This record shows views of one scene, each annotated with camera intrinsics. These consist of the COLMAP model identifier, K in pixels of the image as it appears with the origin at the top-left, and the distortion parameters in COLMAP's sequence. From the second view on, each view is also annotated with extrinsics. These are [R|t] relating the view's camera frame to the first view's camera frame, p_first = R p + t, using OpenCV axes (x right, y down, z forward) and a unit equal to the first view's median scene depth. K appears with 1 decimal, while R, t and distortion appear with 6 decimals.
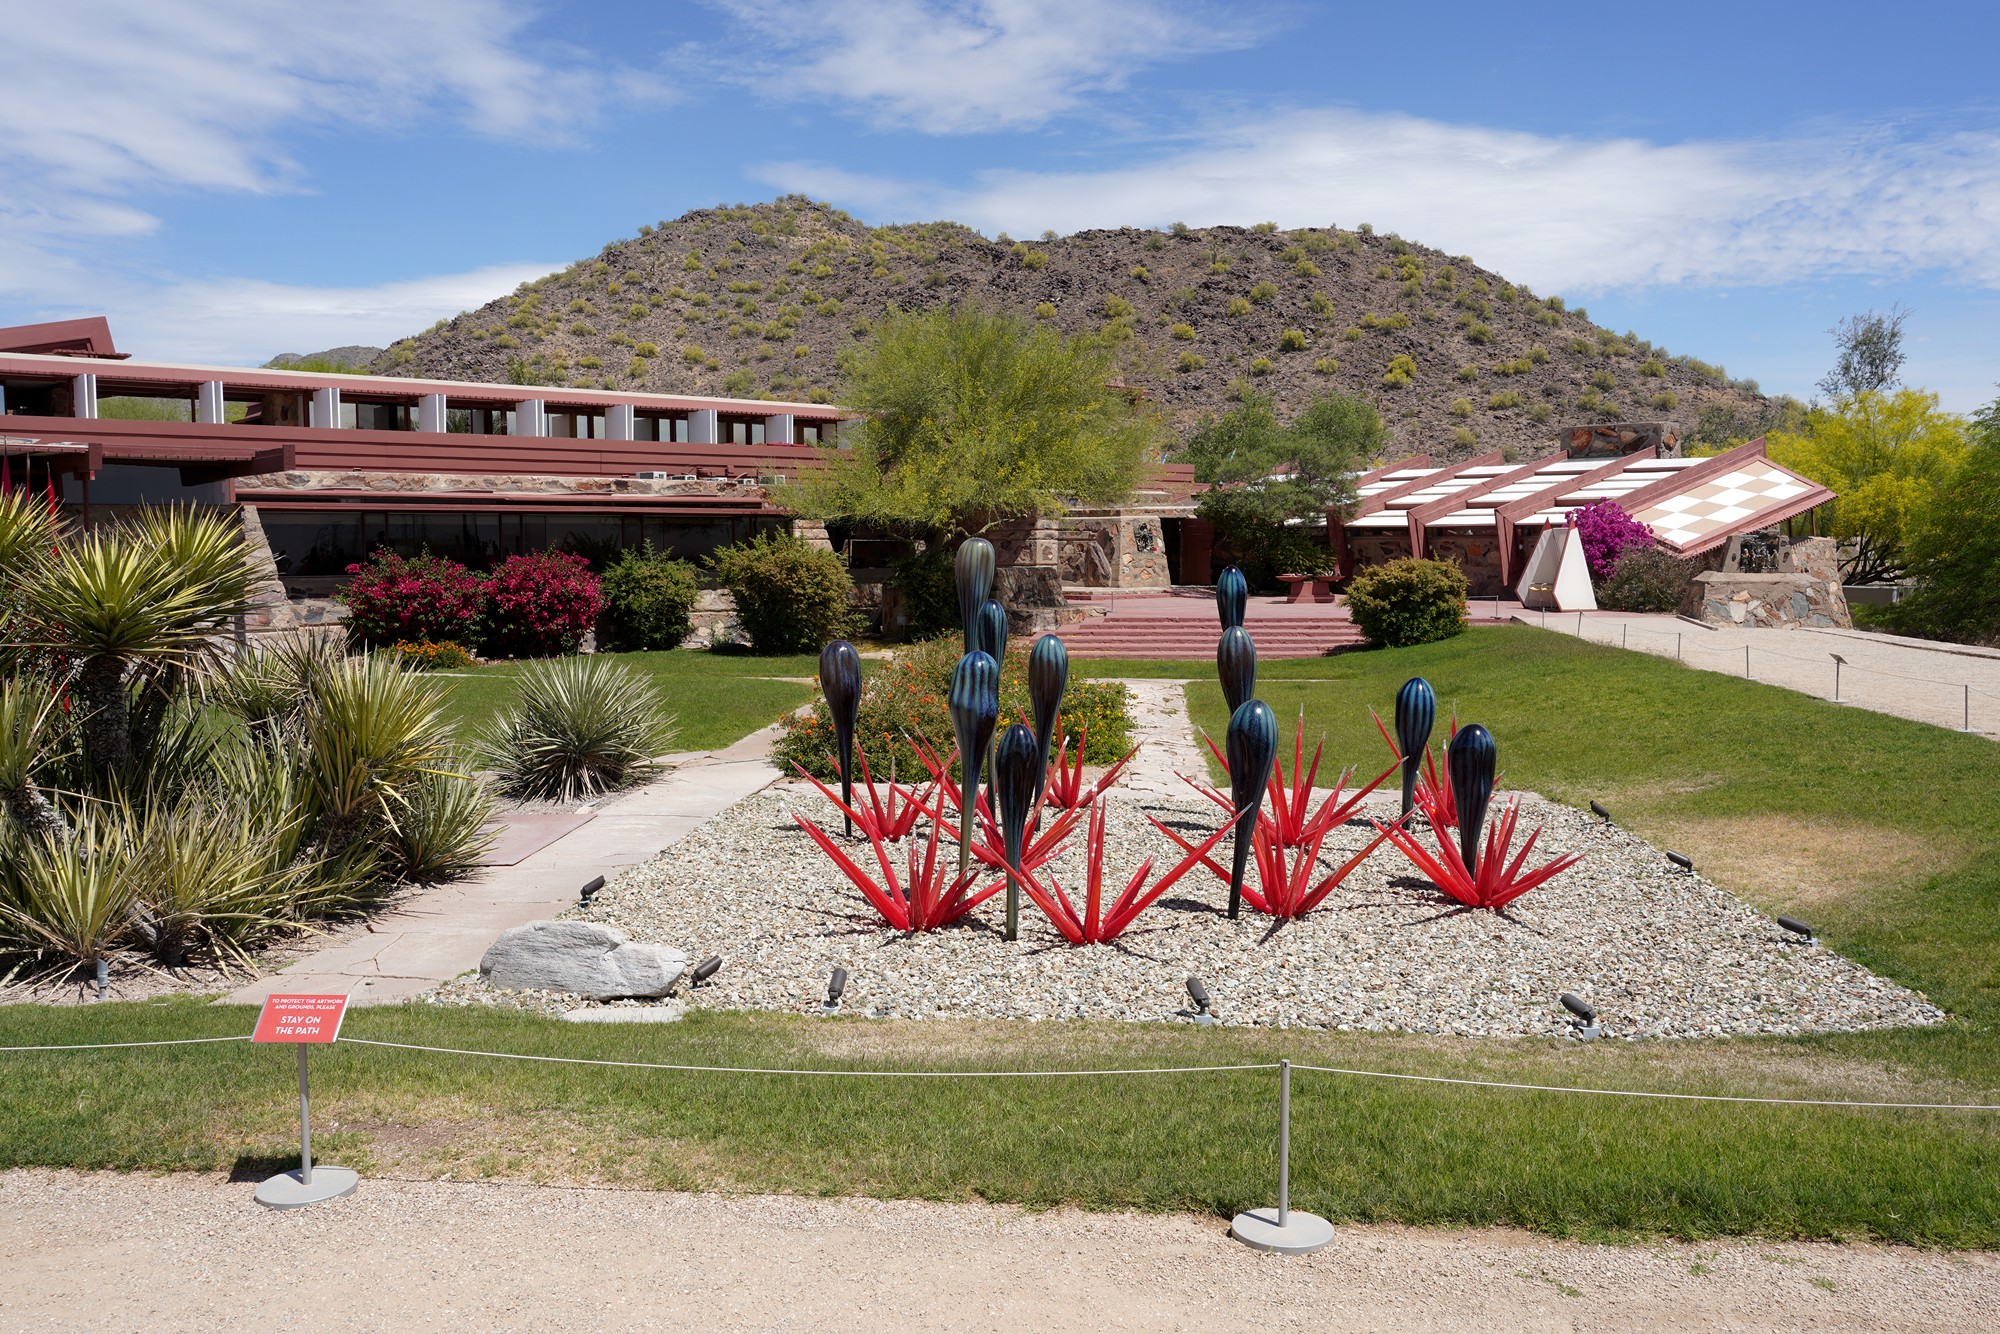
lens RADIAL K [[1576.9, 0, 1000.0], [0, 1576.9, 667.0], [0, 0, 1]] dist [-0.021623, 0.033957]
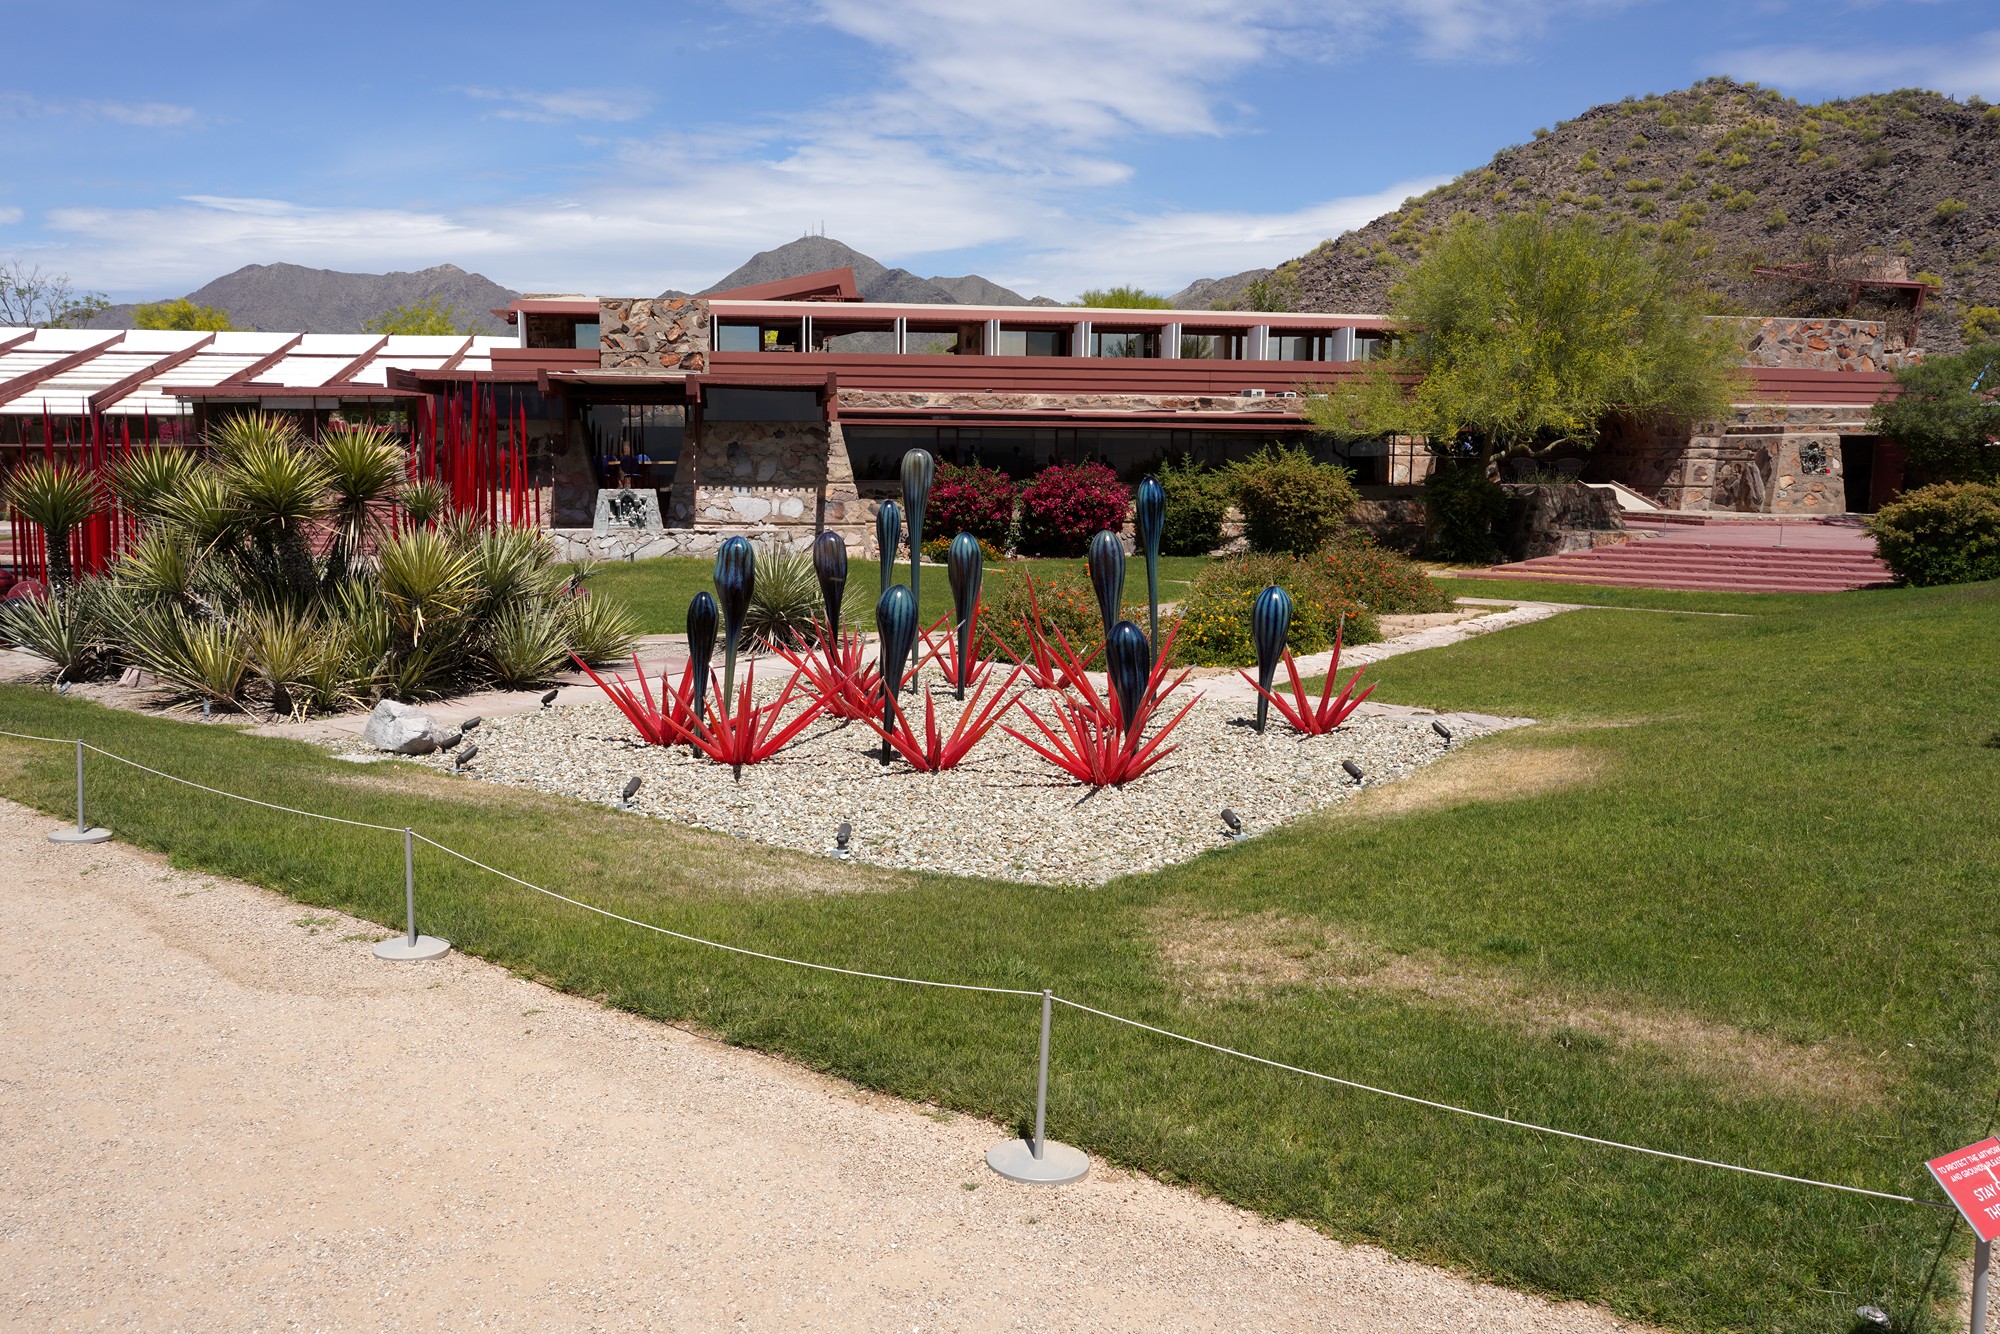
lens RADIAL K [[1576.9, 0, 1000.0], [0, 1576.9, 667.0], [0, 0, 1]] dist [-0.021623, 0.033957]
pose [[0.855849, 0.077981, -0.511314, 0.148668], [-0.051171, 0.996485, 0.066325, -0.000037], [0.514689, -0.030600, 0.856831, 0.002769]]
